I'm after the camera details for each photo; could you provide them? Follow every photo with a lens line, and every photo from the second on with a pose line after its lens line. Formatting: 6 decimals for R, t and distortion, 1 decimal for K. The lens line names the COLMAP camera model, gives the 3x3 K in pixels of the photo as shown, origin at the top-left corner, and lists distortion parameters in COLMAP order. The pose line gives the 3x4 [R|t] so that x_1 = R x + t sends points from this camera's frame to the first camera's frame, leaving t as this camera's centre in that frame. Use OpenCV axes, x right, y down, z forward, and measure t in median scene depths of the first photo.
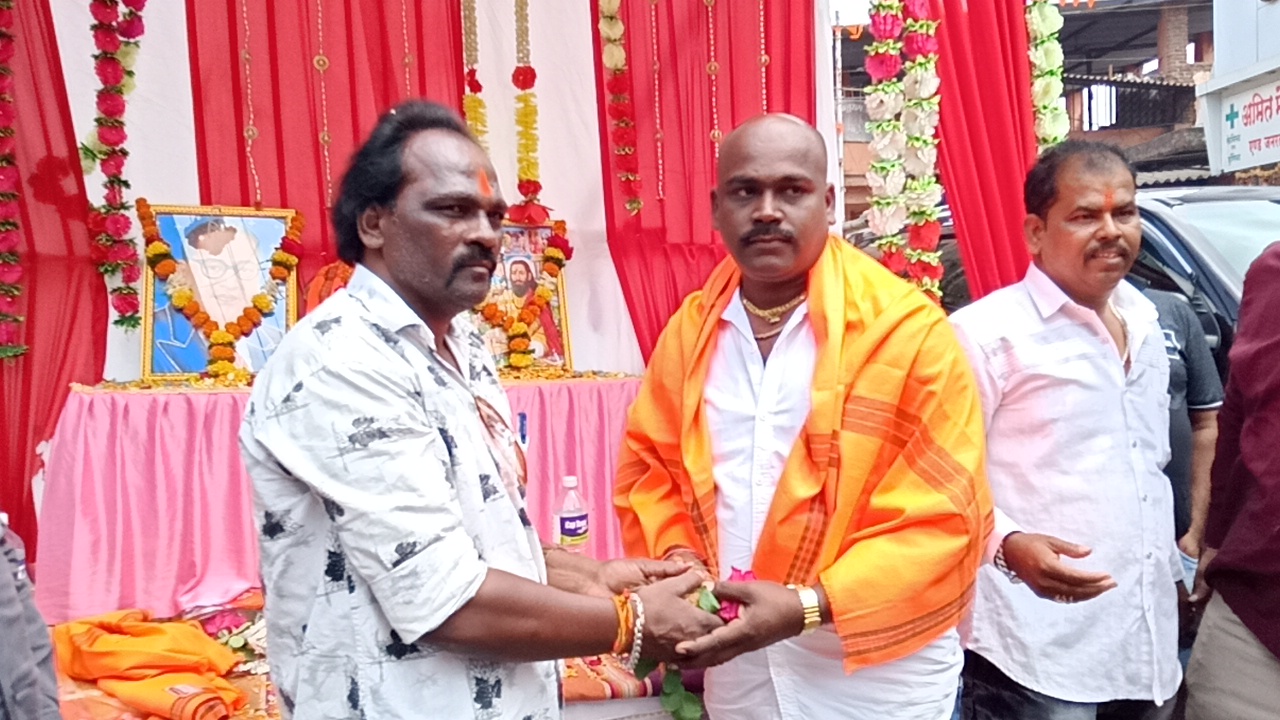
lens RADIAL K [[1084.5, 0, 639.7], [0, 1084.5, 381.1], [0, 0, 1]] dist [0.097933, -0.128780]
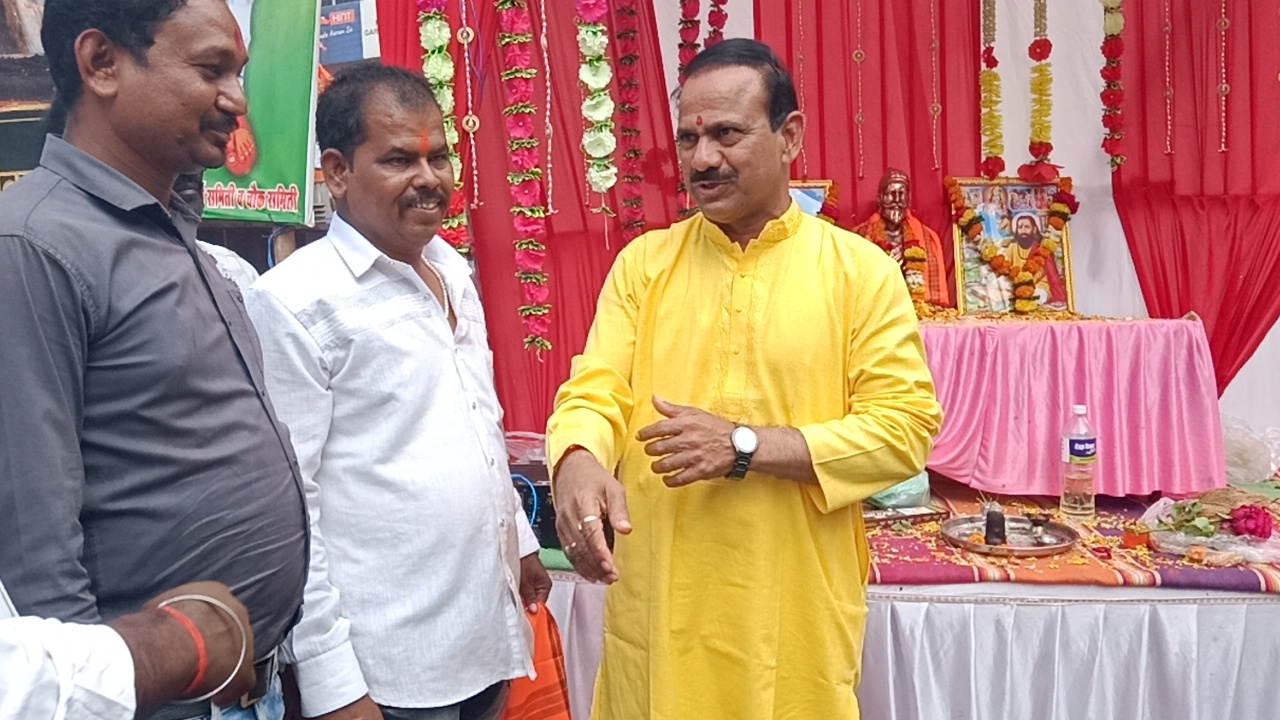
lens RADIAL K [[1090.9, 0, 626.2], [0, 1090.9, 378.6], [0, 0, 1]] dist [0.085064, -0.106540]
pose [[0.918090, 0.033106, -0.394987, -0.037051], [-0.021249, 0.999184, 0.034356, 0.026403], [0.395802, -0.023148, 0.918044, -0.210044]]
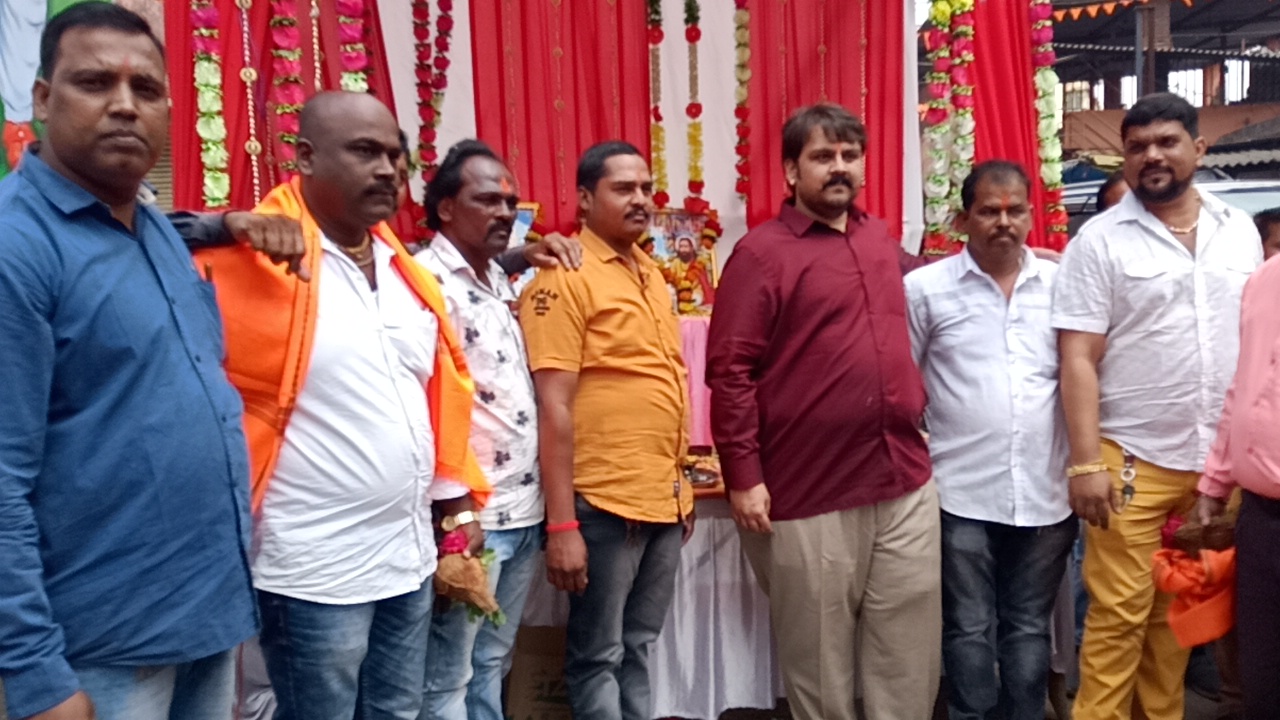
lens RADIAL K [[1090.9, 0, 621.6], [0, 1090.9, 375.4], [0, 0, 1]] dist [0.085064, -0.106540]
pose [[0.993024, 0.022080, -0.115828, -0.024449], [-0.019954, 0.999611, 0.019477, 0.046655], [0.116213, -0.017030, 0.993078, -0.468437]]
